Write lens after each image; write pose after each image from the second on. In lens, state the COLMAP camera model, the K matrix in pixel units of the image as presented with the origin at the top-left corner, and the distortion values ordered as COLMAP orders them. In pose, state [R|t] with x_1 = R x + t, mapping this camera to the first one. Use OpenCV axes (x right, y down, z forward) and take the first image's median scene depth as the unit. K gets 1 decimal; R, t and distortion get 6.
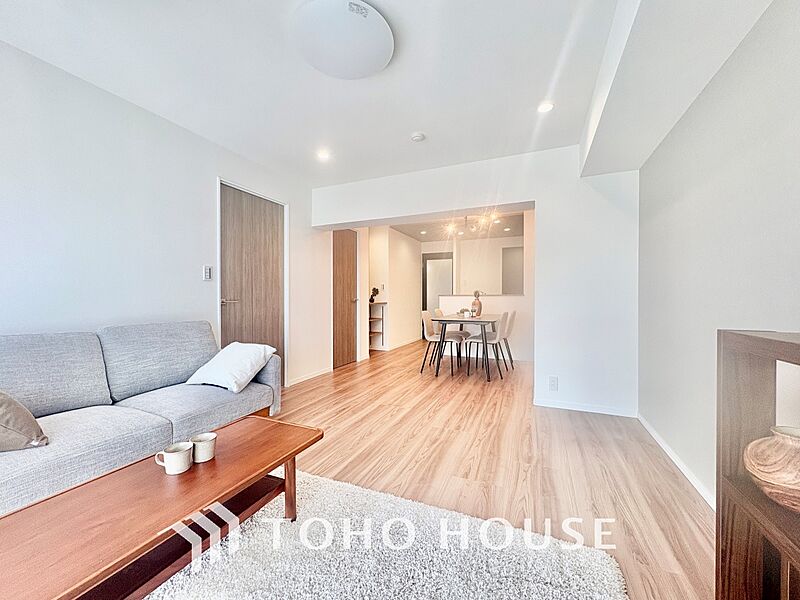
lens RADIAL K [[319.1, 0, 400.0], [0, 319.1, 300.0], [0, 0, 1]] dist [0.000316, 0.000190]
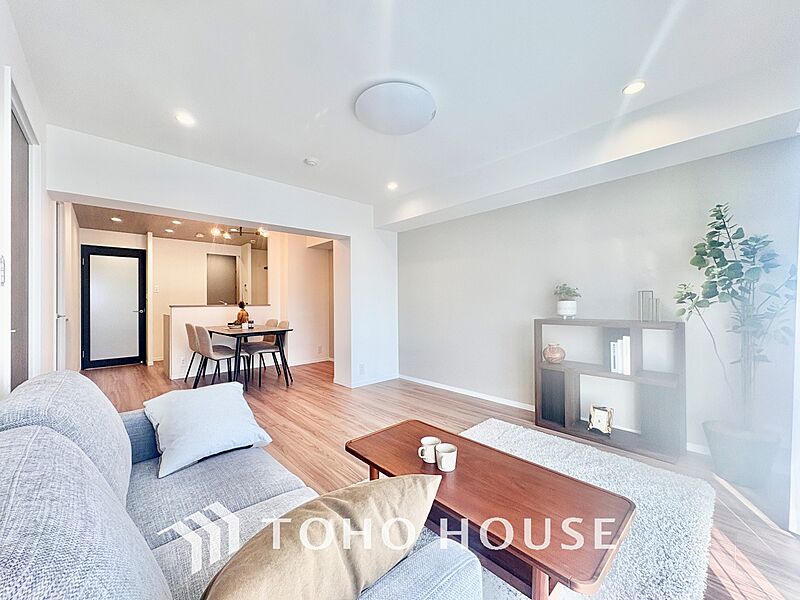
lens RADIAL K [[319.1, 0, 400.0], [0, 319.1, 300.0], [0, 0, 1]] dist [0.000316, 0.000190]
pose [[0.400591, 0.002405, 0.916254, -0.671324], [0.013911, 0.999865, -0.008706, -0.026358], [-0.916151, 0.016234, 0.400504, 0.248932]]
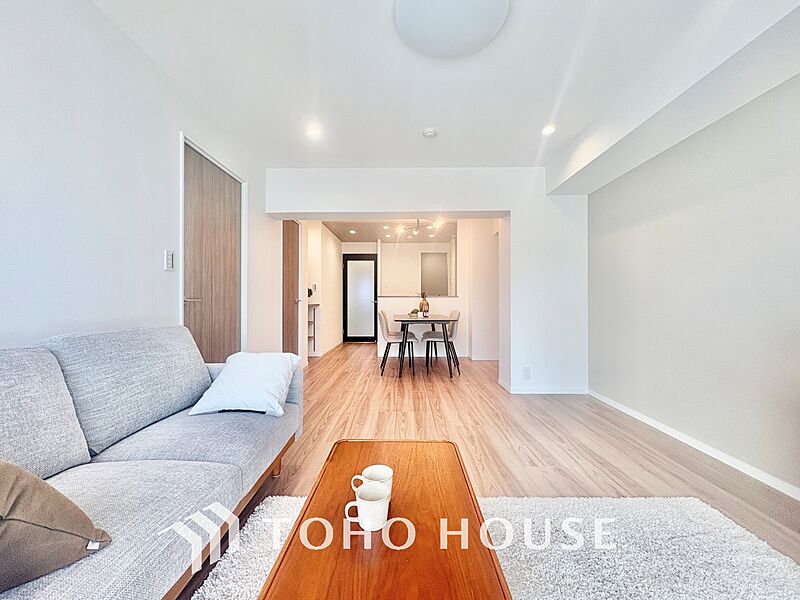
lens RADIAL K [[319.1, 0, 400.0], [0, 319.1, 300.0], [0, 0, 1]] dist [0.000316, 0.000190]
pose [[0.922580, 0.001872, 0.385802, -0.338067], [0.002598, 0.999935, -0.011064, 0.012664], [-0.385798, 0.011210, 0.922515, 0.110338]]
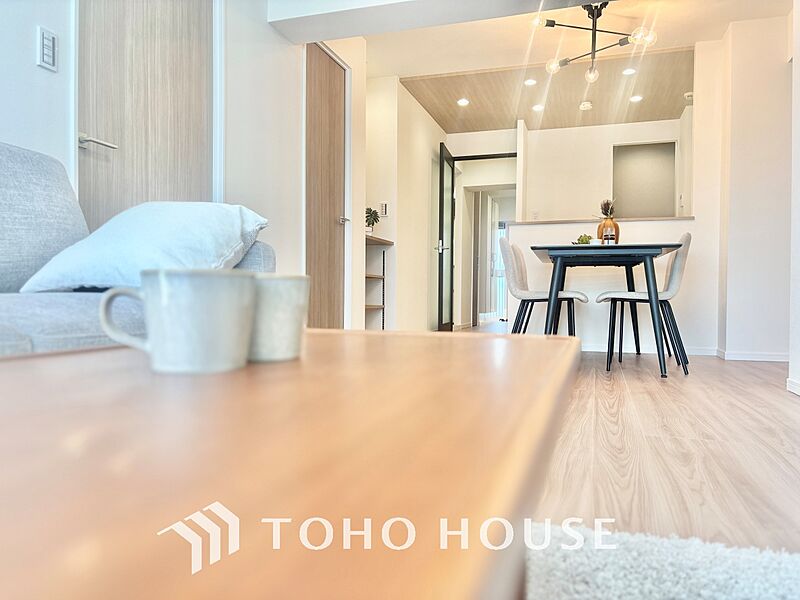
lens RADIAL K [[606.0, 0, 402.3], [0, 606.0, 303.3], [0, 0, 1]] dist [0.071585, -0.081930]
pose [[0.994697, 0.008014, 0.102534, -0.219531], [-0.008323, 0.999962, 0.002589, 0.177423], [-0.102509, -0.003429, 0.994726, 0.199987]]
